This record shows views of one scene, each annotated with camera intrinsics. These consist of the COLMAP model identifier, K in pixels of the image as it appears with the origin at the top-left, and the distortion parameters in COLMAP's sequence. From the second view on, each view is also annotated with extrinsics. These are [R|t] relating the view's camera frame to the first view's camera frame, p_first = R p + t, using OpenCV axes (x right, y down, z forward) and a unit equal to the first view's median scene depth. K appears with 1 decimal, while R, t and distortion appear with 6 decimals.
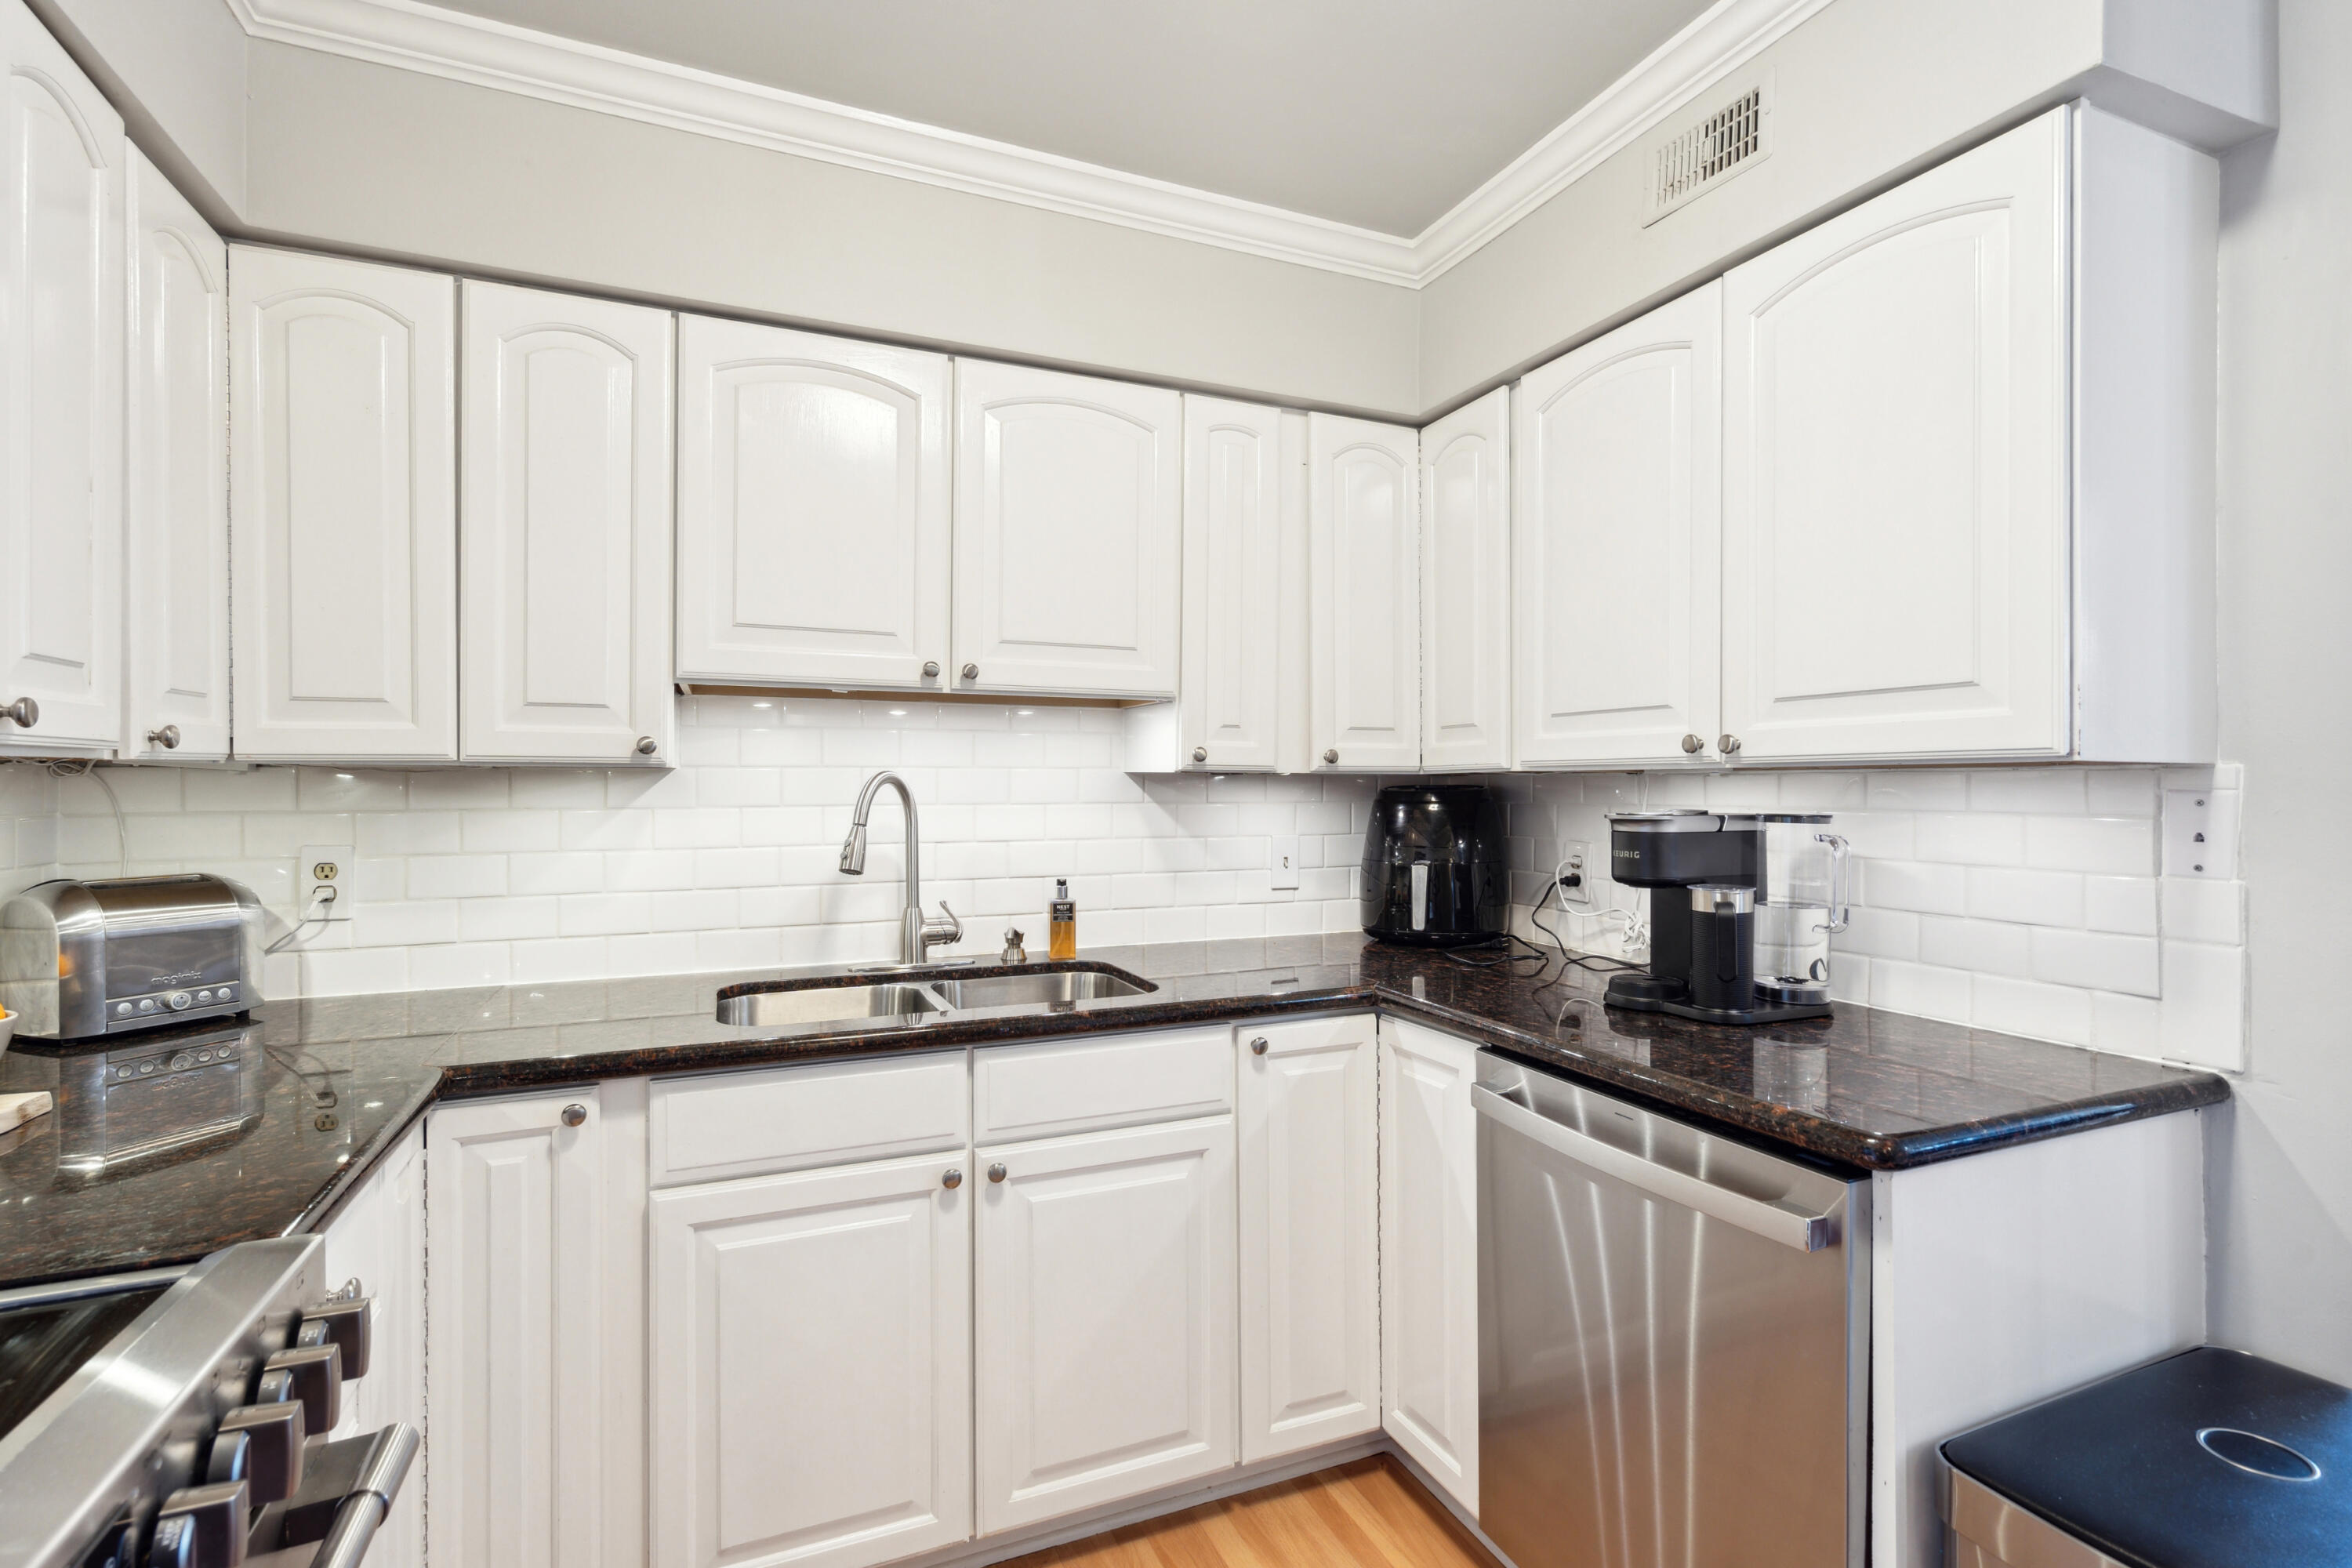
lens RADIAL K [[1083.4, 0, 1161.6], [0, 1083.4, 790.4], [0, 0, 1]] dist [-0.008886, 0.003746]
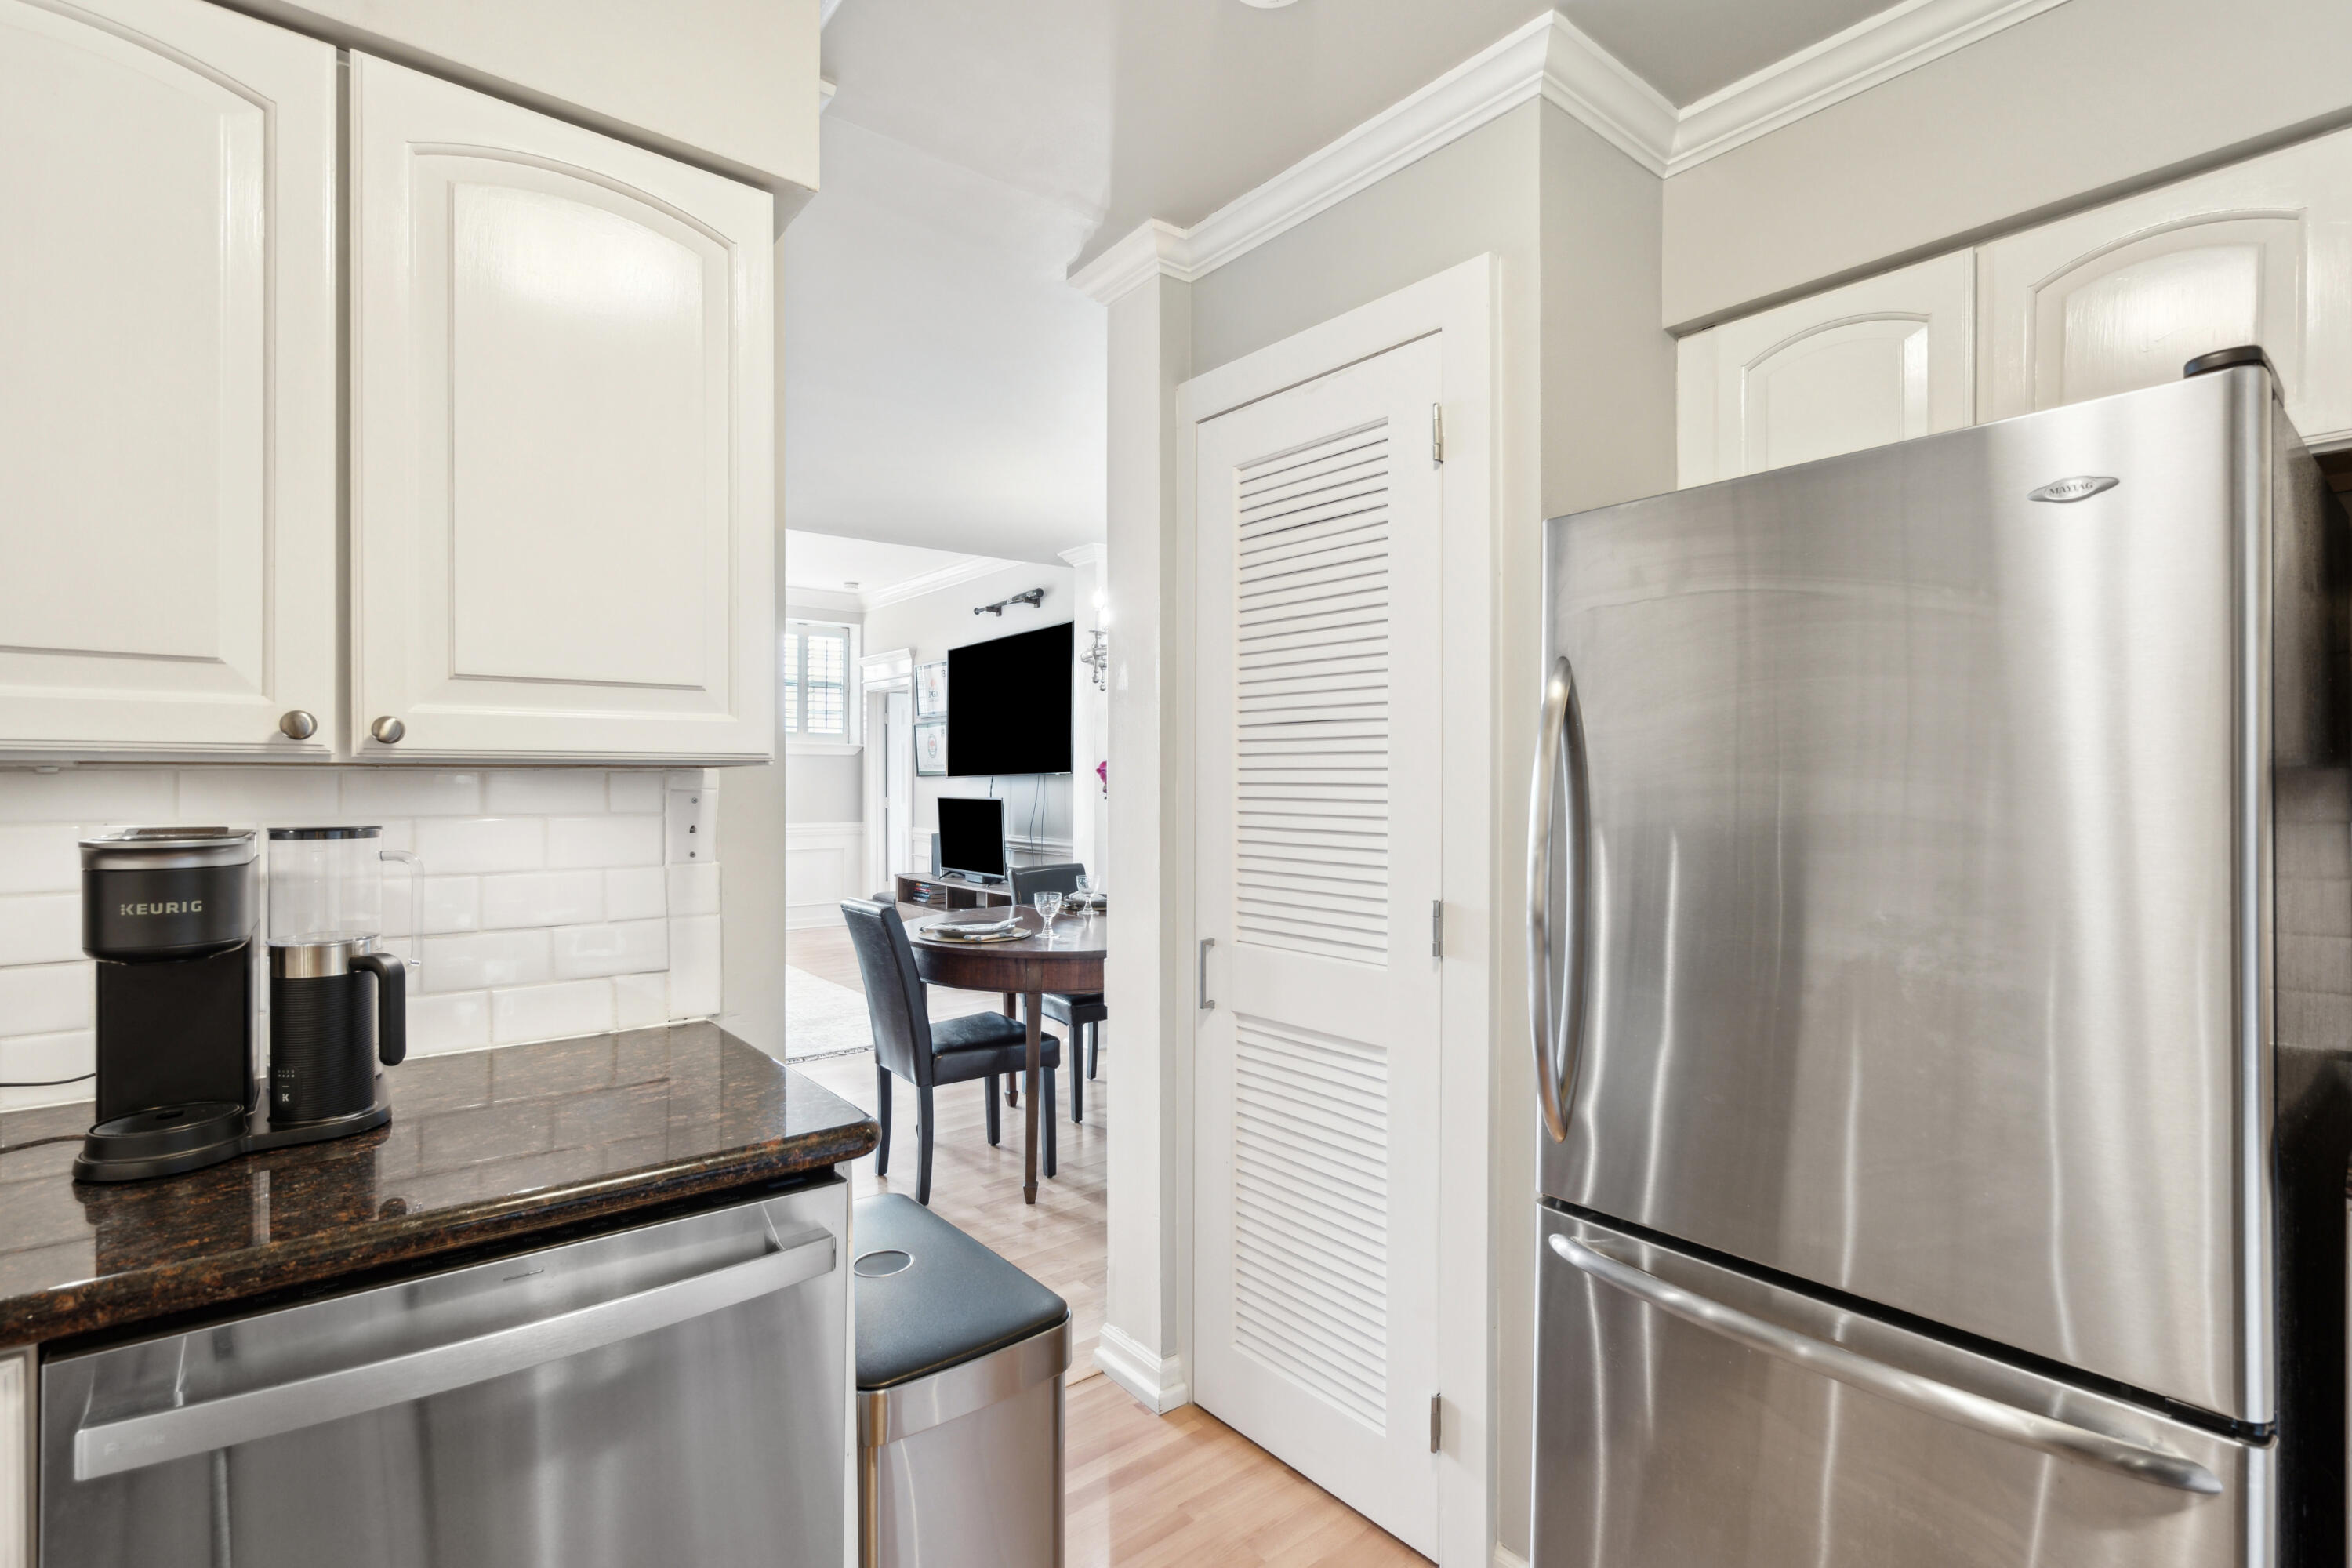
lens RADIAL K [[1083.4, 0, 1189.4], [0, 1083.4, 793.0], [0, 0, 1]] dist [-0.008886, 0.003746]
pose [[-0.269301, -0.009030, 0.963014, -0.328032], [0.007221, 0.999909, 0.011395, -0.006395], [-0.963029, 0.010022, -0.269212, 0.736171]]
